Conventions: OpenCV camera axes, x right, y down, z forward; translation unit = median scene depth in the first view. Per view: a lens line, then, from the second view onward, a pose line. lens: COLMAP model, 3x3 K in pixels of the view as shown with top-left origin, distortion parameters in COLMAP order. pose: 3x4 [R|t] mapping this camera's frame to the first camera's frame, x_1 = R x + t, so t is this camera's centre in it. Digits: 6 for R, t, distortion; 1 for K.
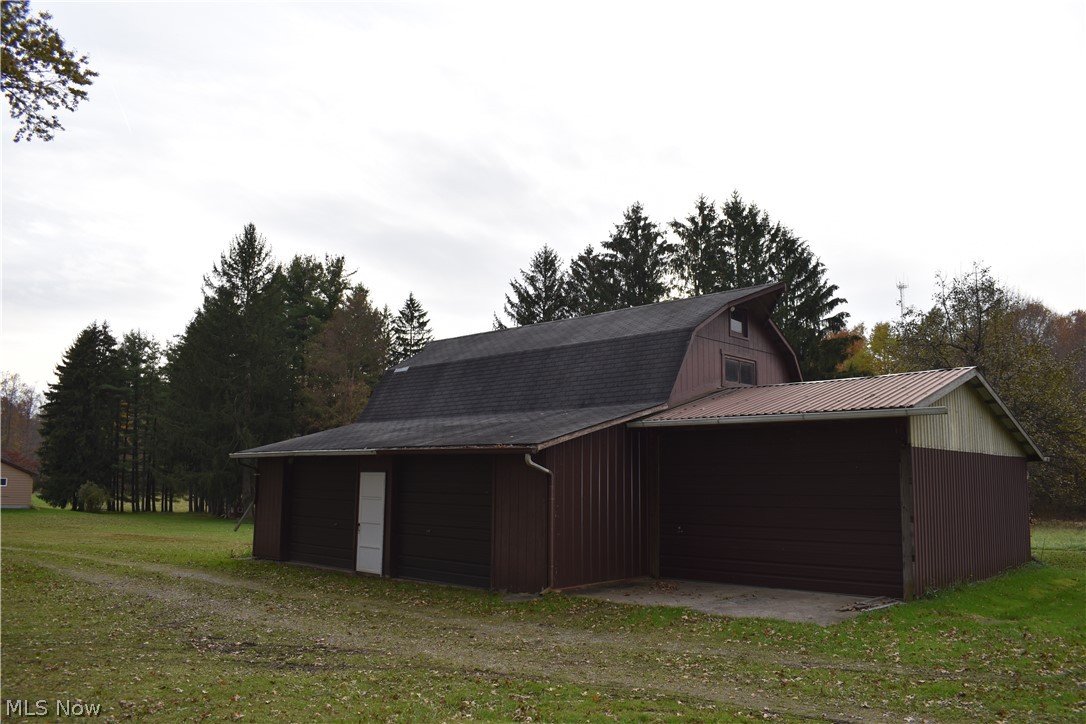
lens RADIAL K [[850.6, 0, 543.0], [0, 850.6, 362.0], [0, 0, 1]] dist [-0.087979, -0.006177]
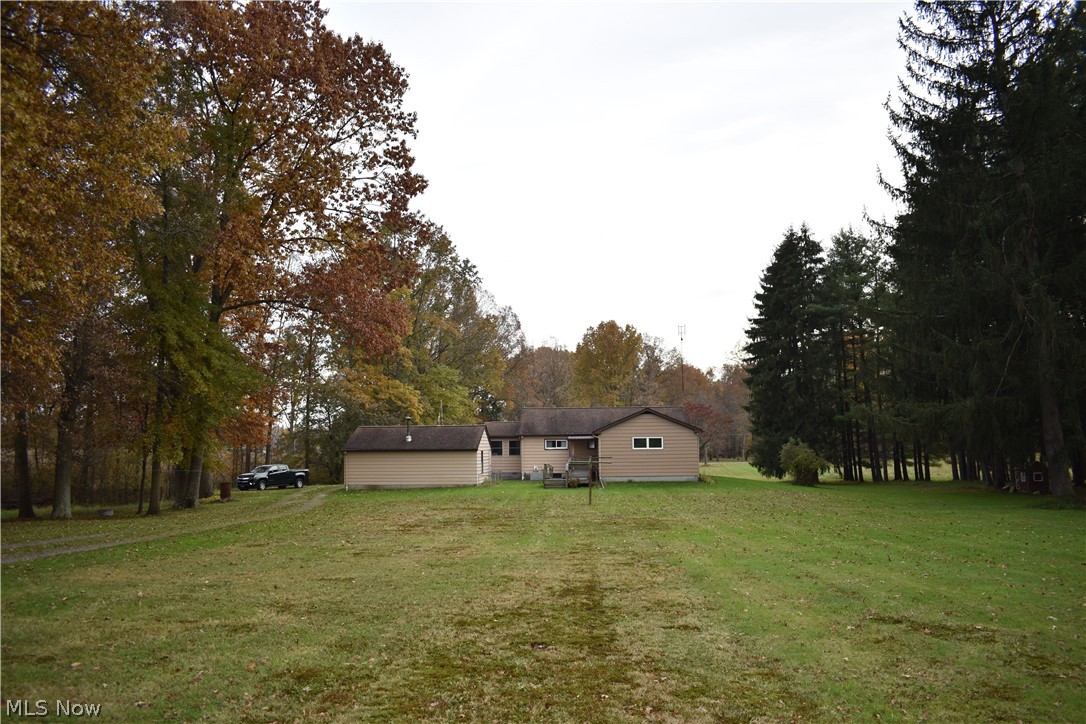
lens RADIAL K [[850.6, 0, 543.0], [0, 850.6, 362.0], [0, 0, 1]] dist [-0.087979, -0.006177]
pose [[0.644475, -0.096963, -0.758453, -0.125474], [0.127750, 0.991639, -0.018222, 0.056909], [0.753878, -0.085149, 0.651473, 0.332919]]
